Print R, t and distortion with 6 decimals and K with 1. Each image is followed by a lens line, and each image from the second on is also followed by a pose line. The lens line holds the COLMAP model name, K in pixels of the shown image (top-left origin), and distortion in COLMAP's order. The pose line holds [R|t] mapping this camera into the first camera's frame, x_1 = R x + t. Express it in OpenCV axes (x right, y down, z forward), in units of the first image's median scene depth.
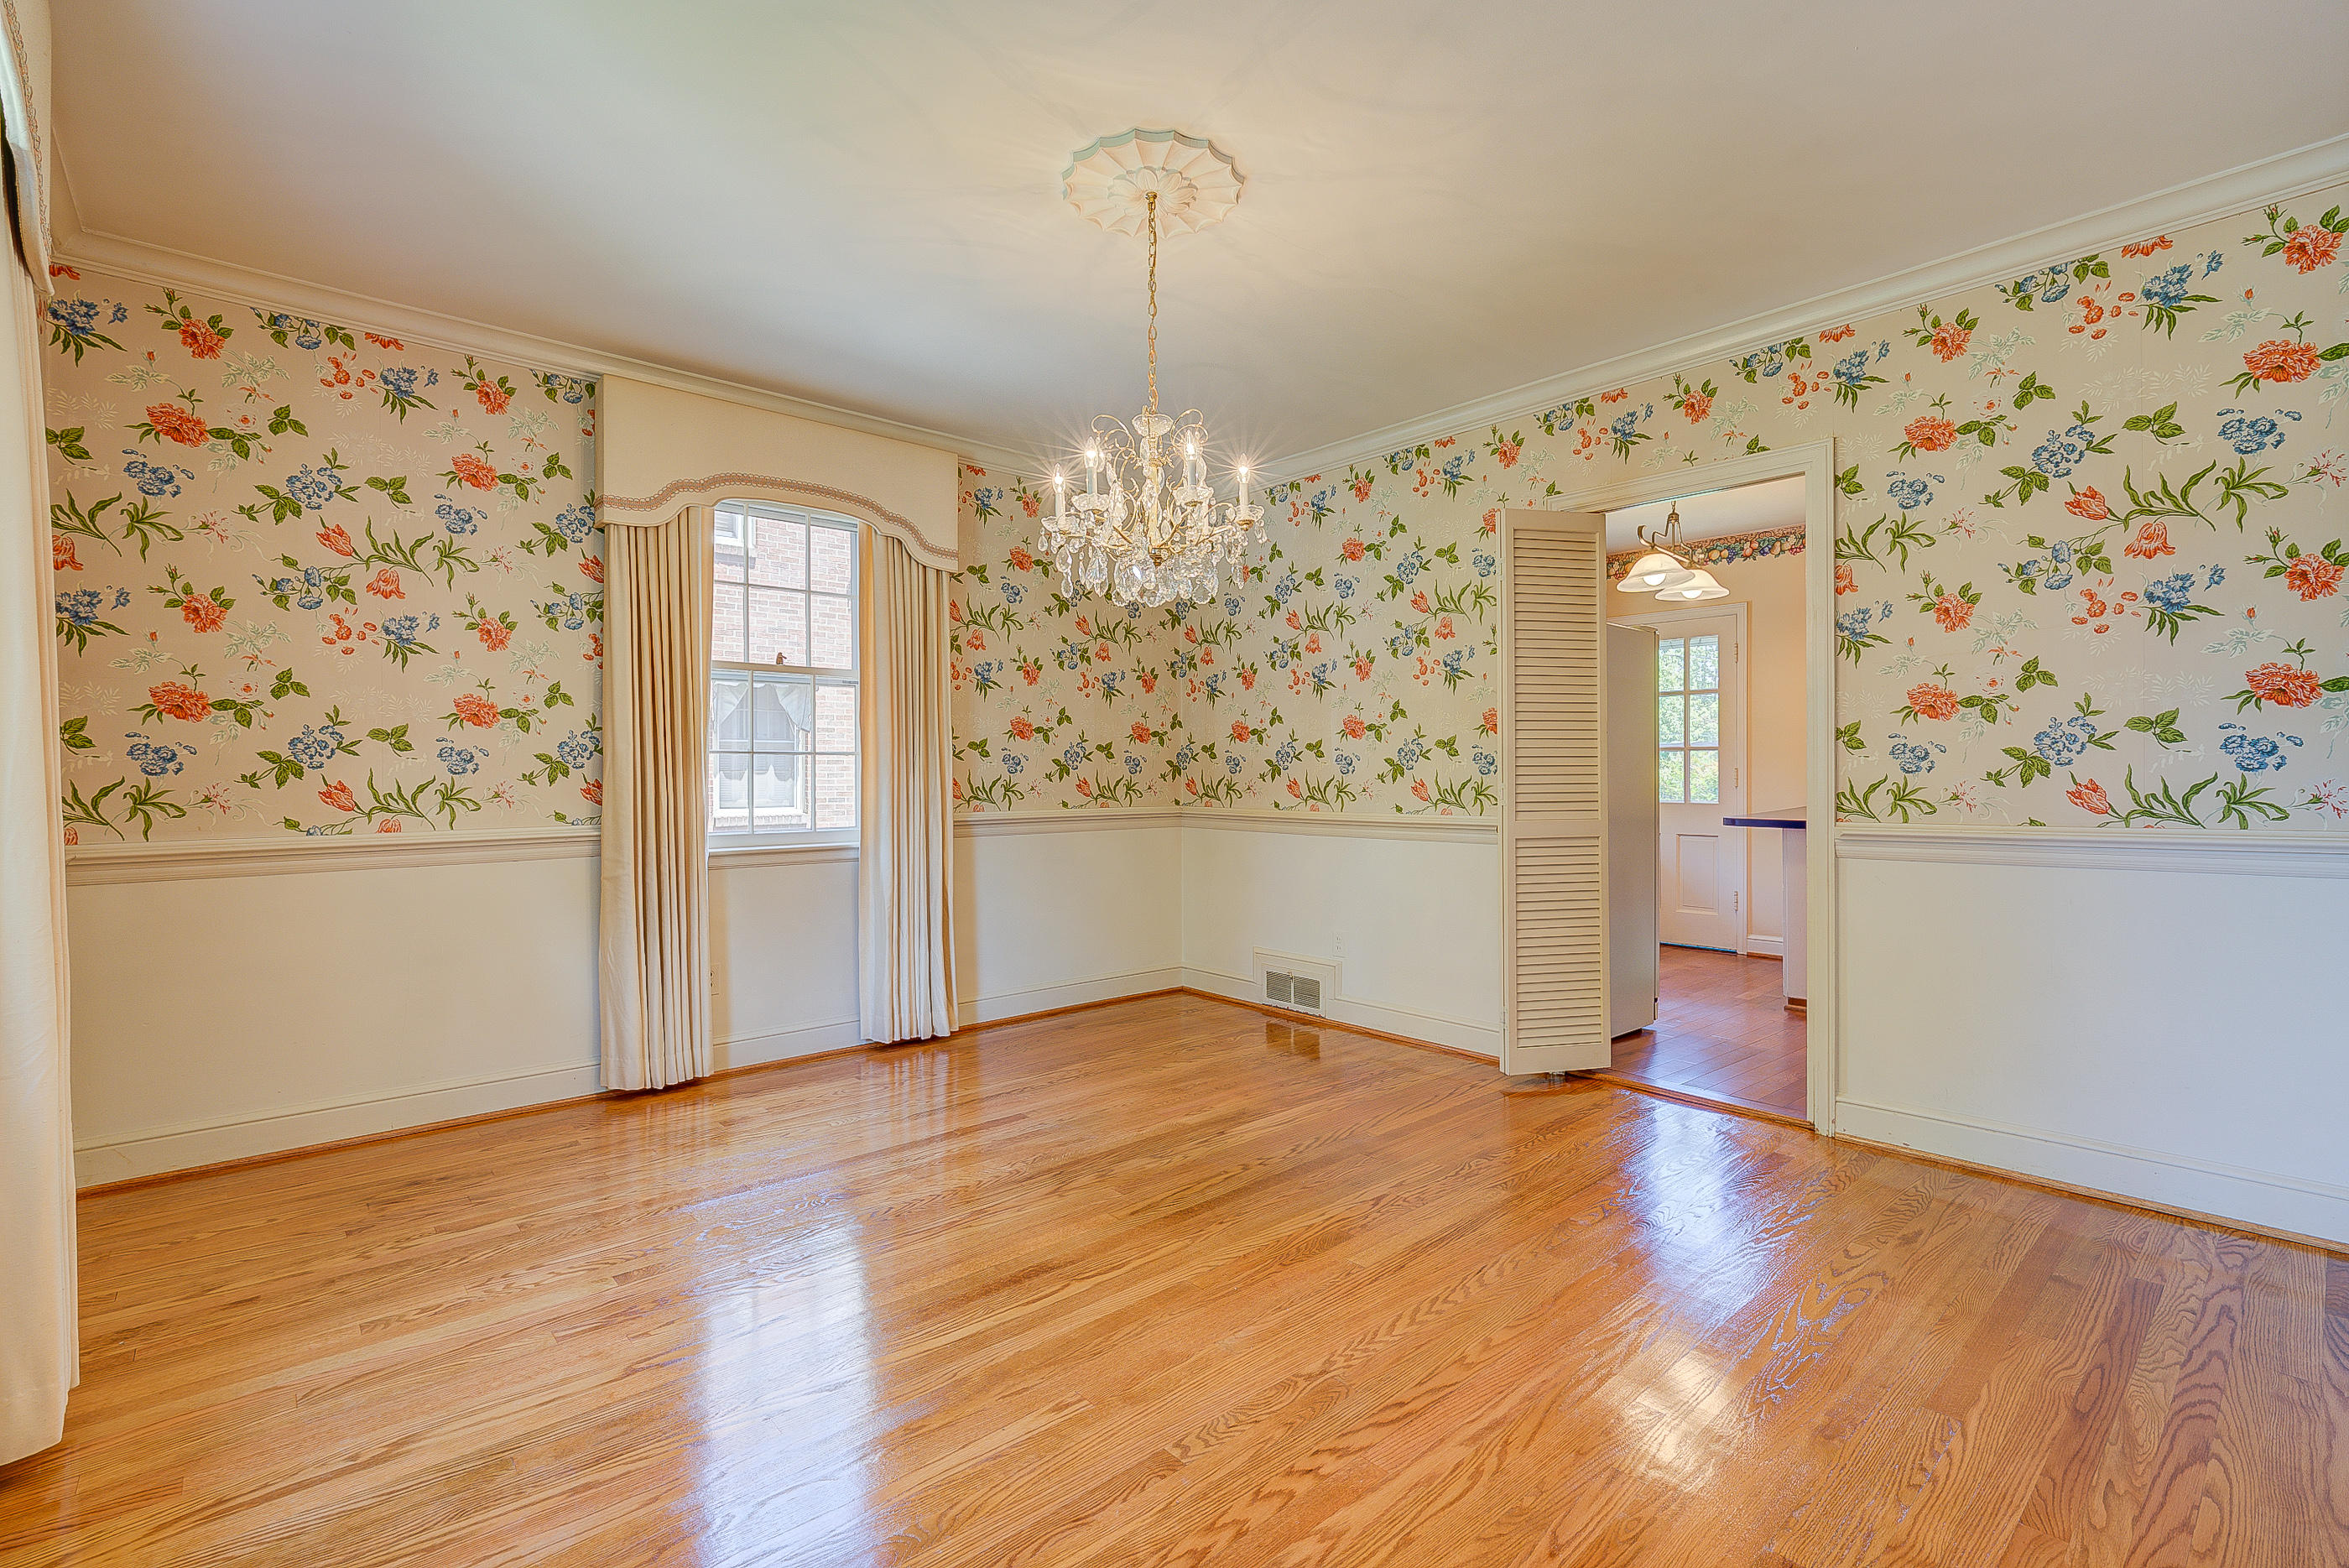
lens RADIAL K [[1056.1, 0, 1183.9], [0, 1056.1, 778.1], [0, 0, 1]] dist [-0.006173, 0.003175]
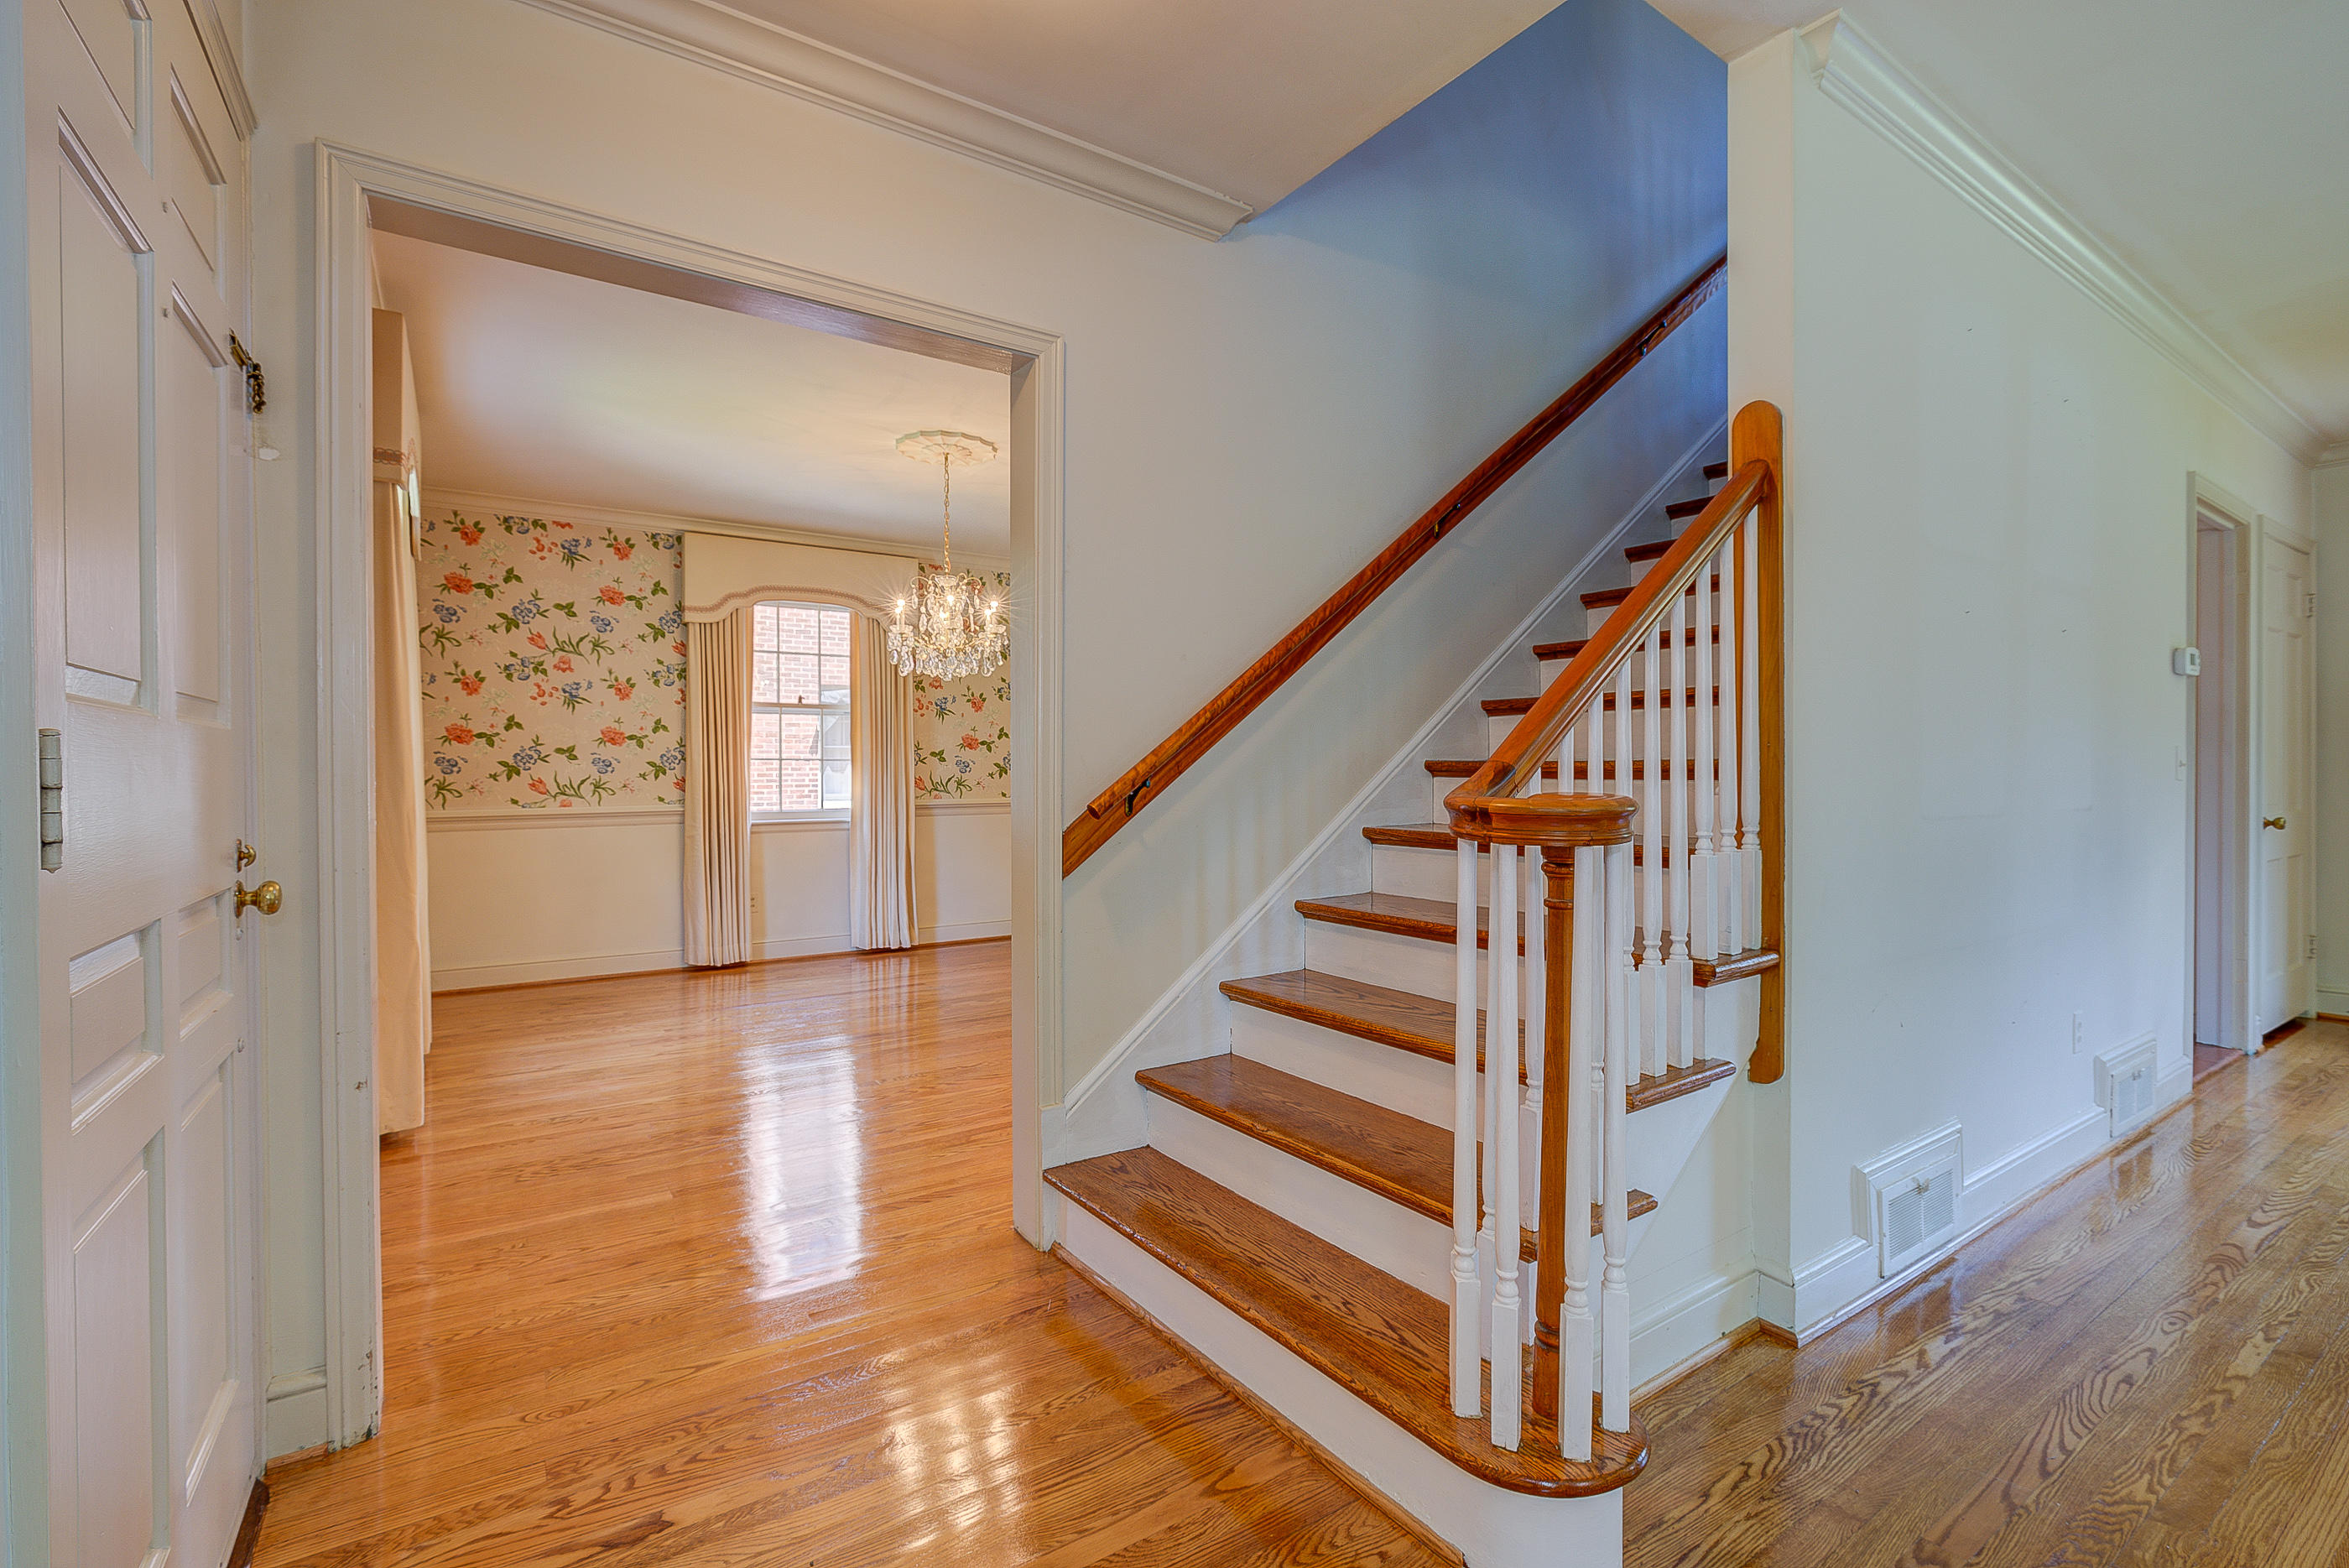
lens RADIAL K [[1056.1, 0, 1186.6], [0, 1056.1, 778.6], [0, 0, 1]] dist [-0.006173, 0.003175]
pose [[0.991084, 0.000515, -0.133239, 0.486443], [-0.000387, 0.999999, 0.000985, 0.002415], [0.133239, -0.000924, 0.991083, -0.579407]]
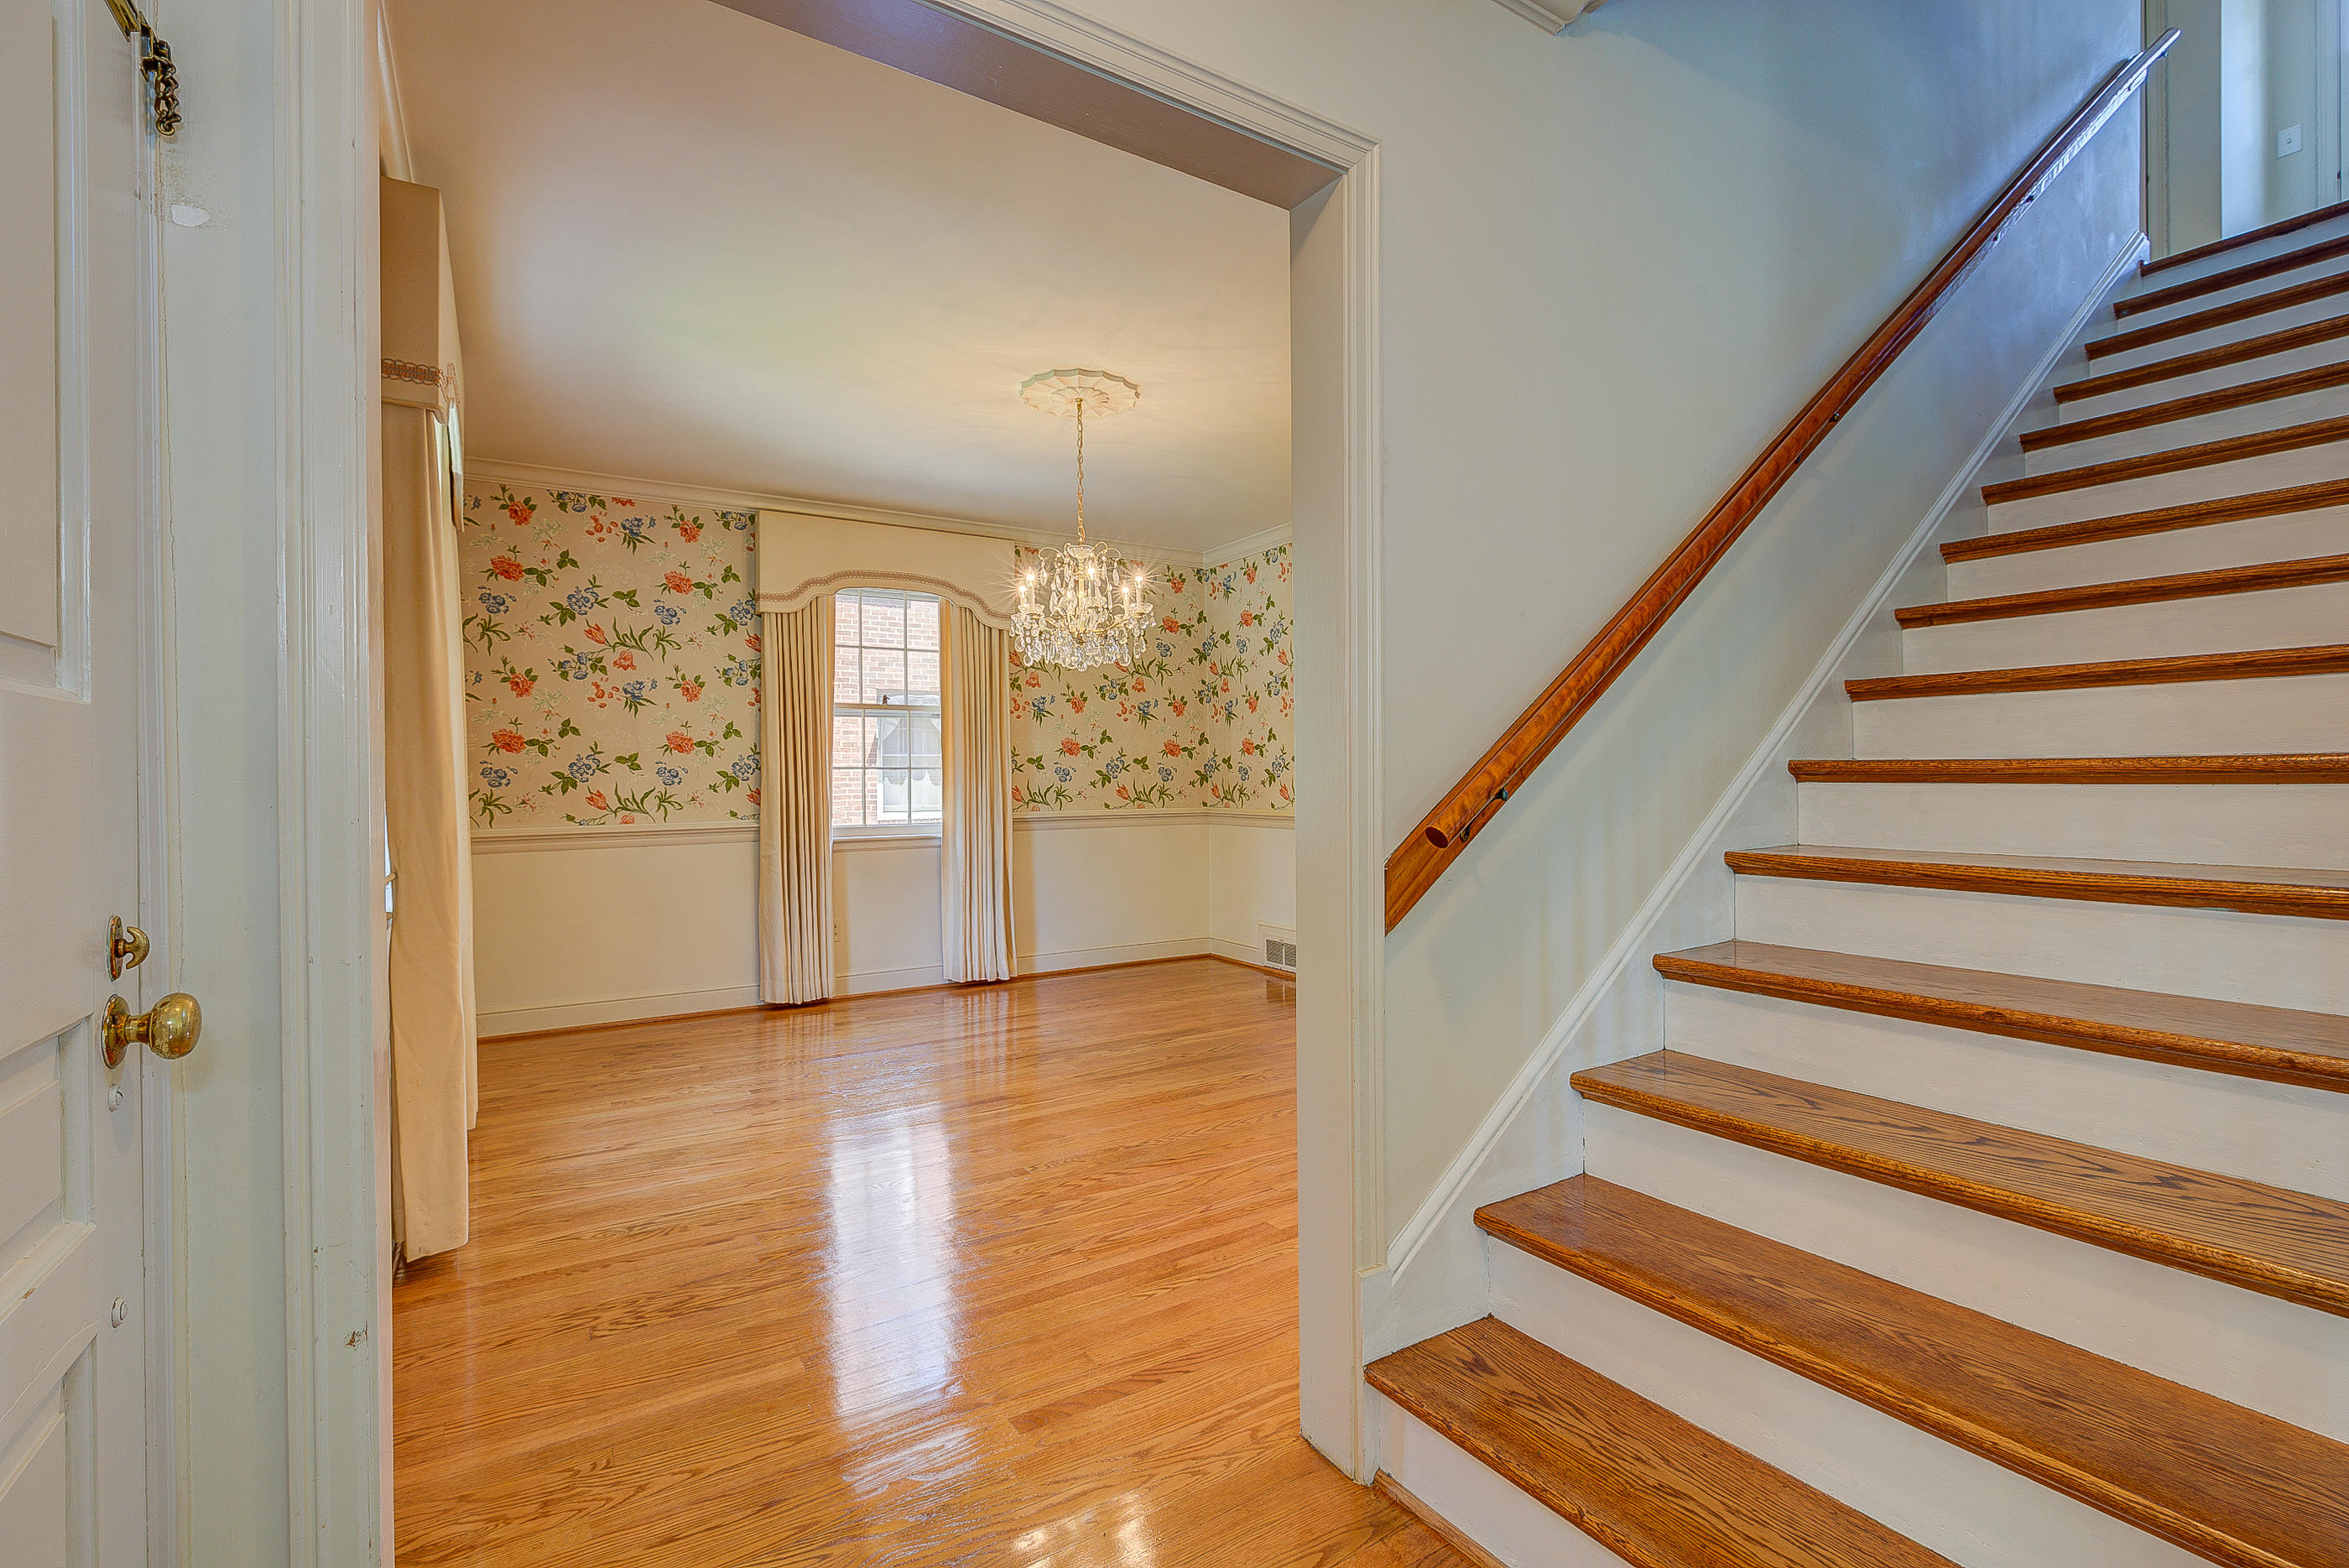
lens RADIAL K [[1056.1, 0, 1189.1], [0, 1056.1, 777.9], [0, 0, 1]] dist [-0.006173, 0.003175]
pose [[0.987002, -0.007690, -0.160522, 0.286708], [0.006672, 0.999954, -0.006878, 0.001106], [0.160568, 0.005718, 0.987008, -0.367305]]
